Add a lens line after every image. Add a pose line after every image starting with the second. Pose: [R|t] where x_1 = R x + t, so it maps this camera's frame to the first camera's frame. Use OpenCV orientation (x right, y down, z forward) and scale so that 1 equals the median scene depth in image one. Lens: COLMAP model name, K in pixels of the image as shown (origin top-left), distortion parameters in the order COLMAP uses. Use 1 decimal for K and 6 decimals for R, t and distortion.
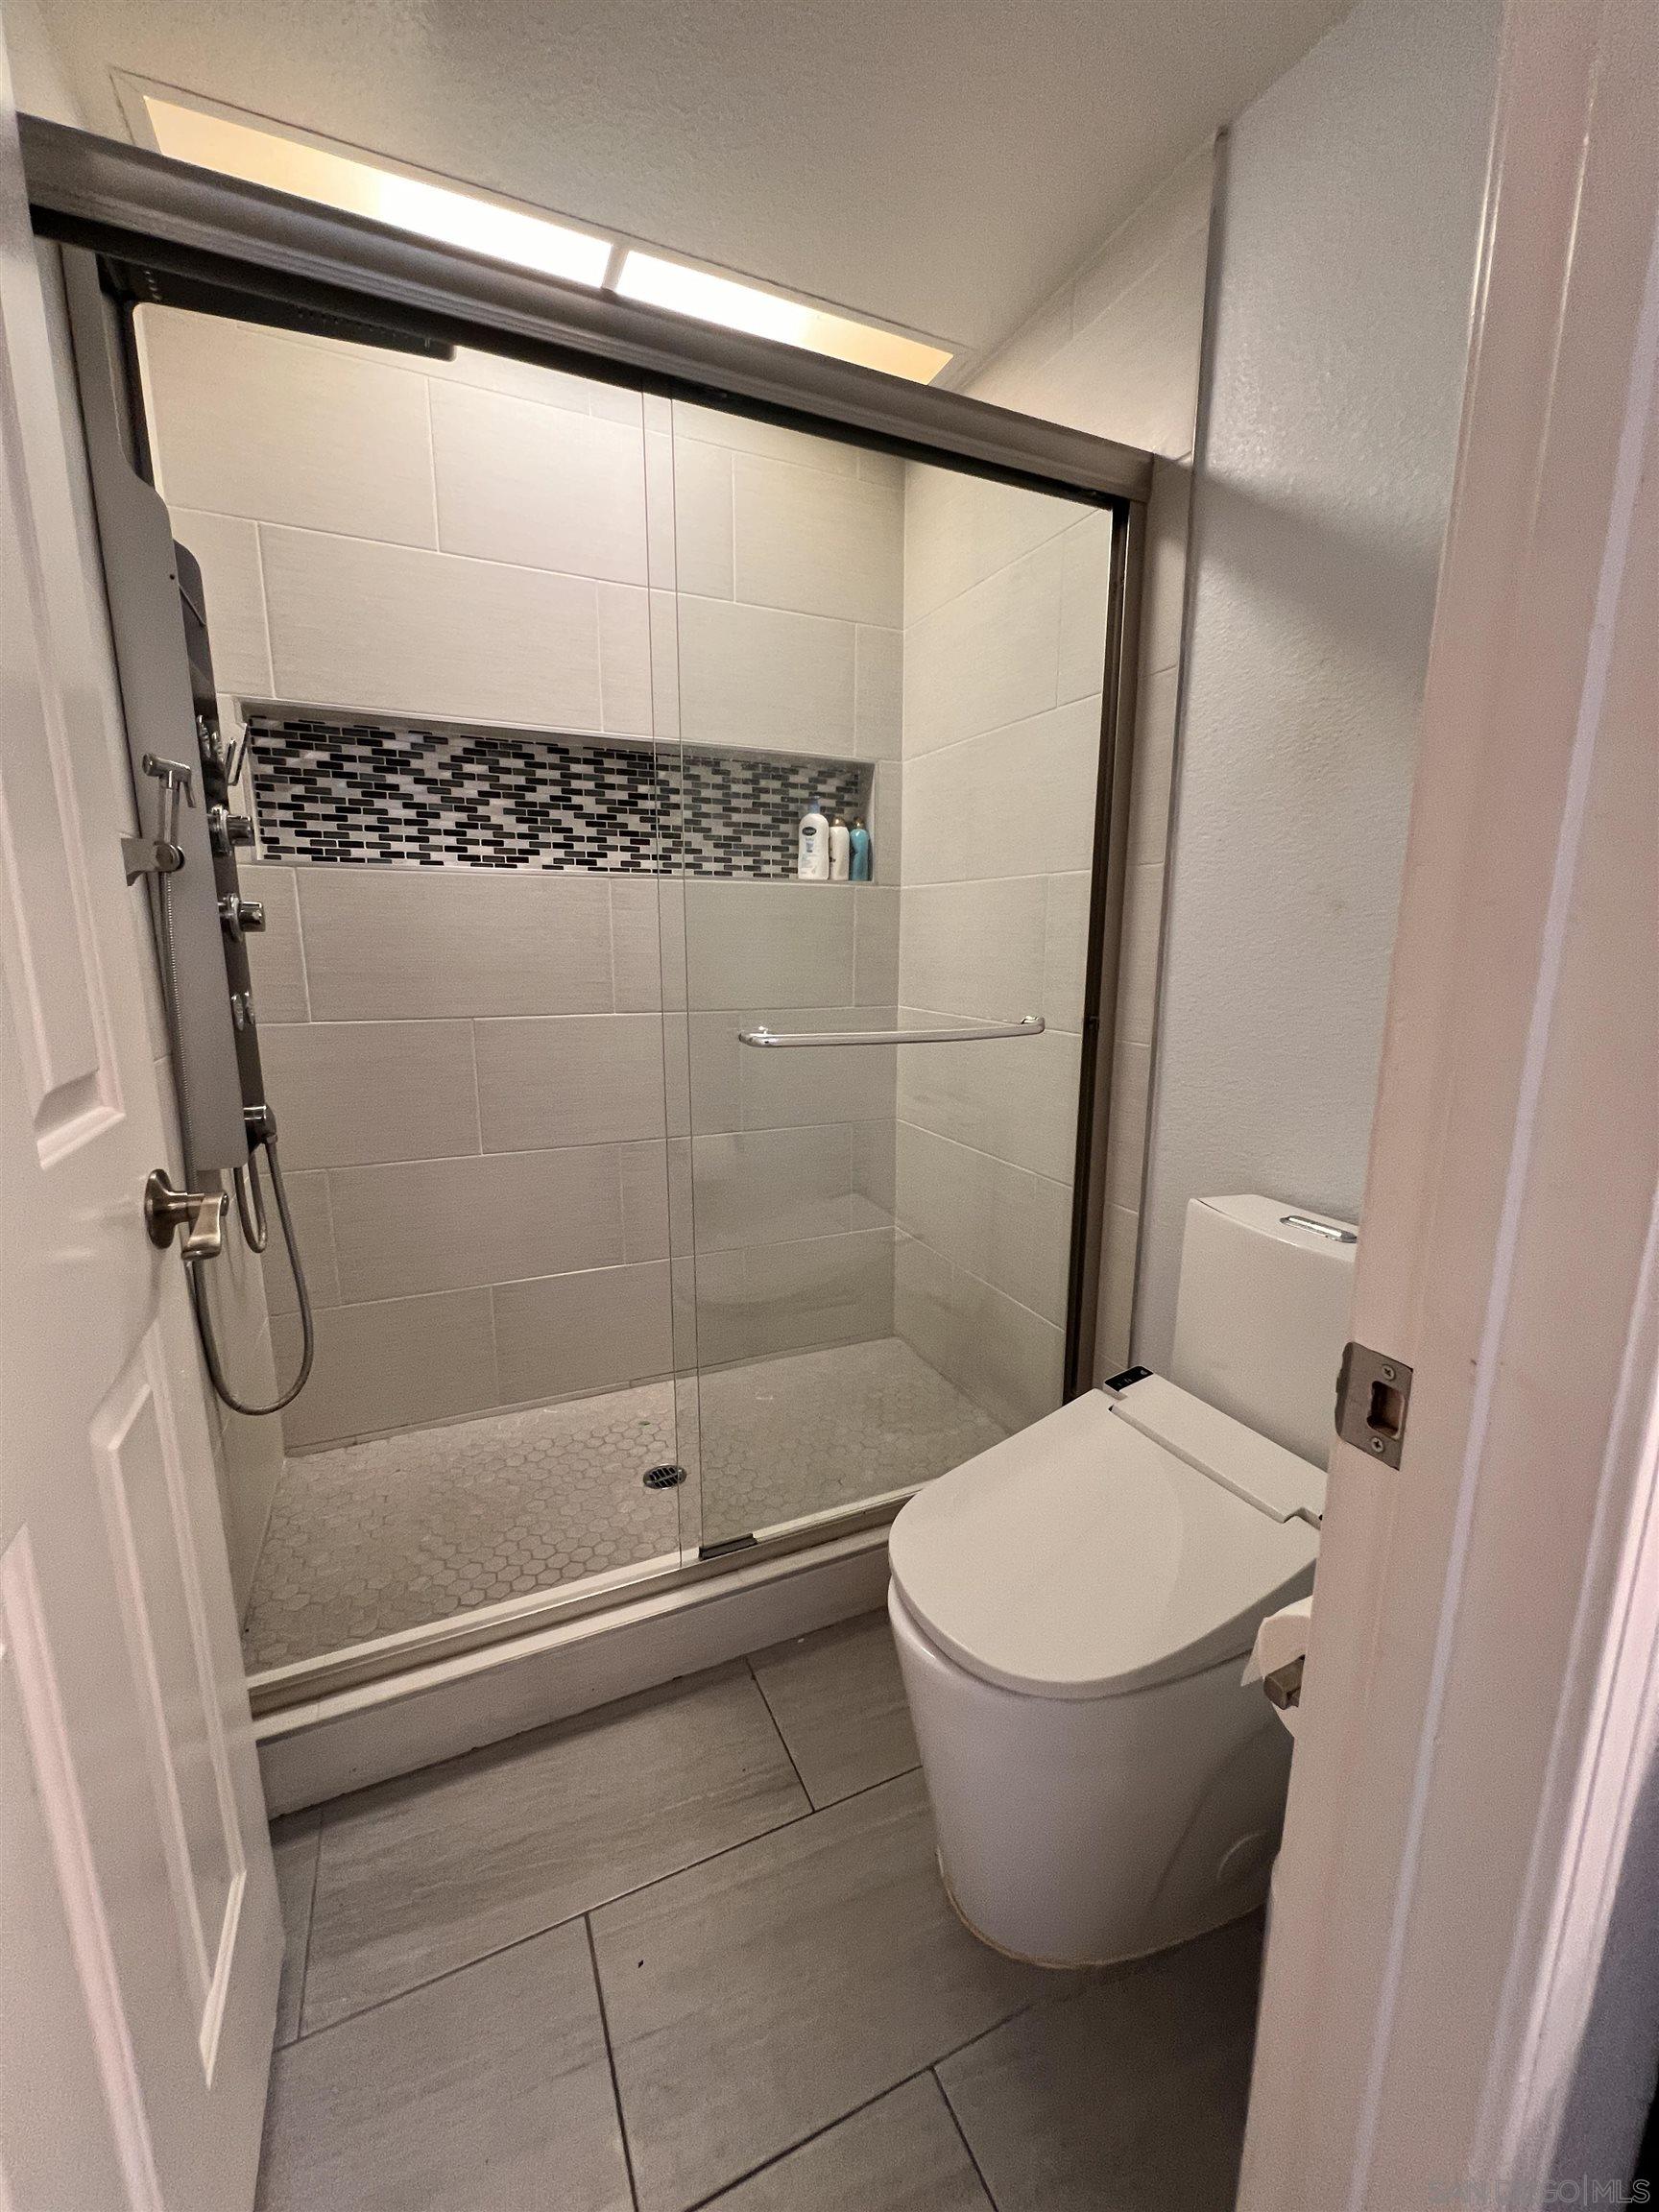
lens RADIAL K [[883.9, 0, 831.6], [0, 883.9, 1108.2], [0, 0, 1]] dist [-0.002125, 0.000278]
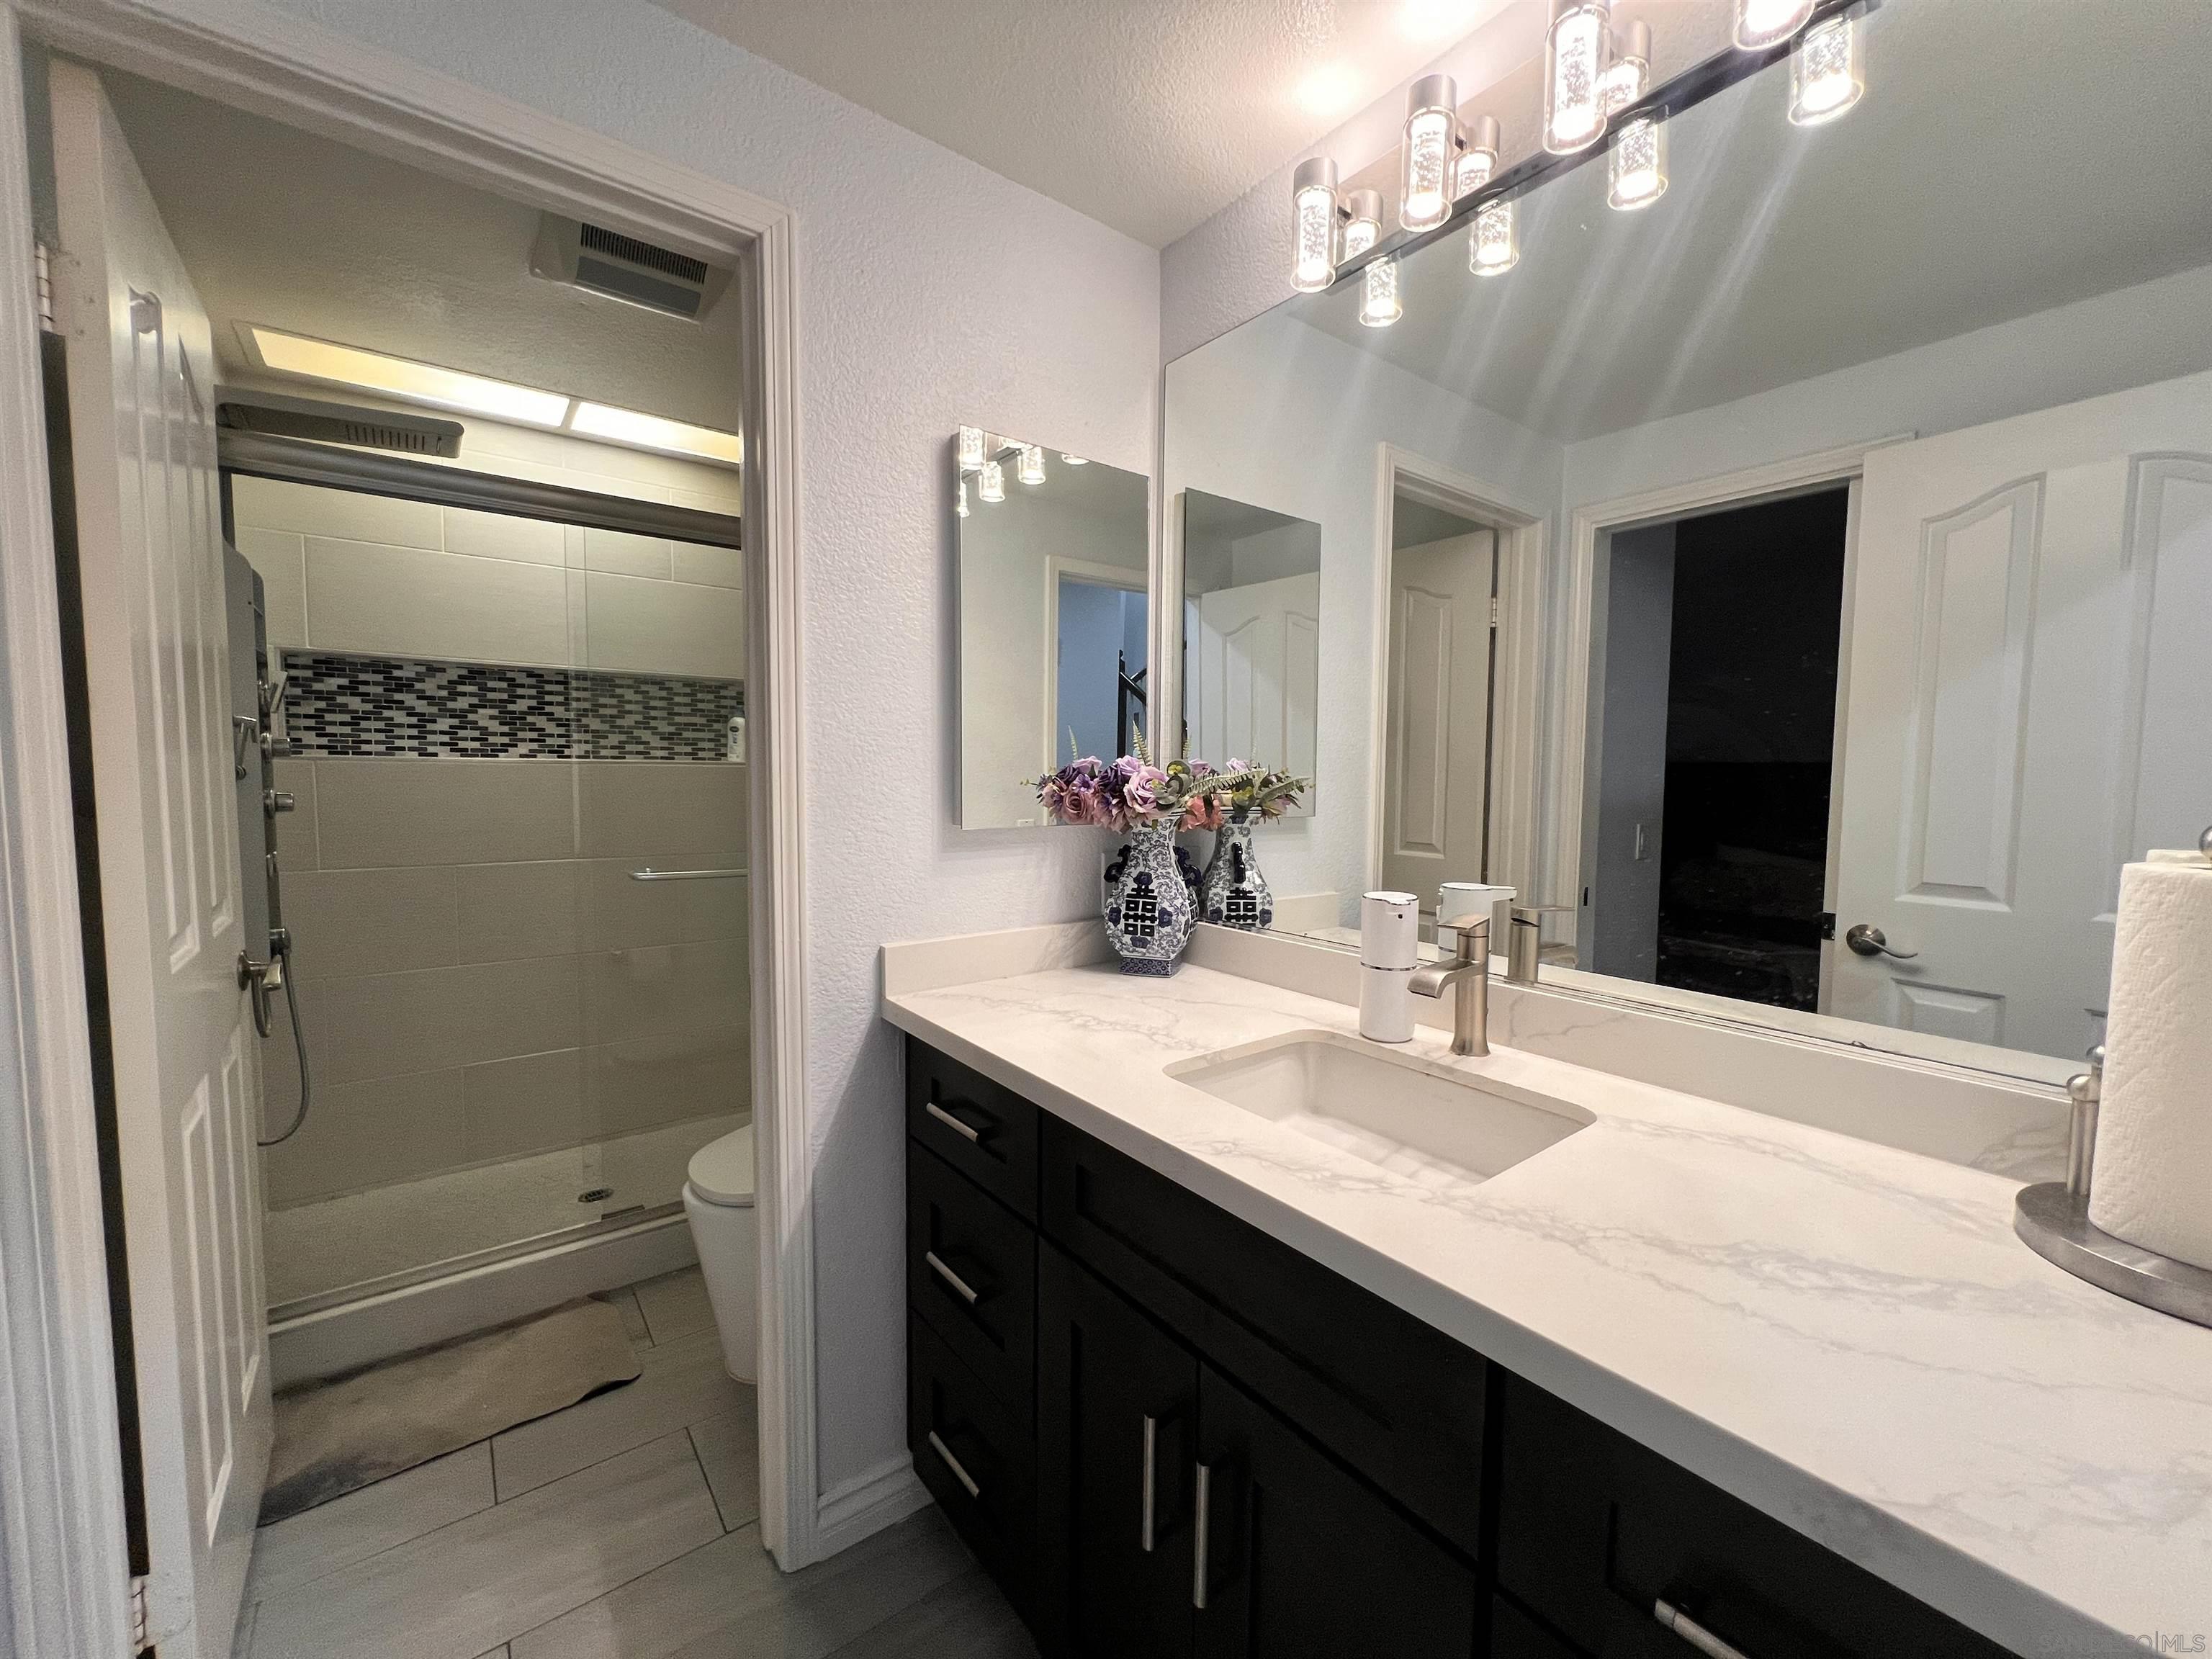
lens RADIAL K [[883.9, 0, 1103.0], [0, 883.9, 825.9], [0, 0, 1]] dist [-0.002125, 0.000278]
pose [[0.975842, -0.010484, 0.218227, 0.276278], [0.038571, 0.991426, -0.124847, 0.047255], [-0.215047, 0.130248, 0.967879, -0.551637]]
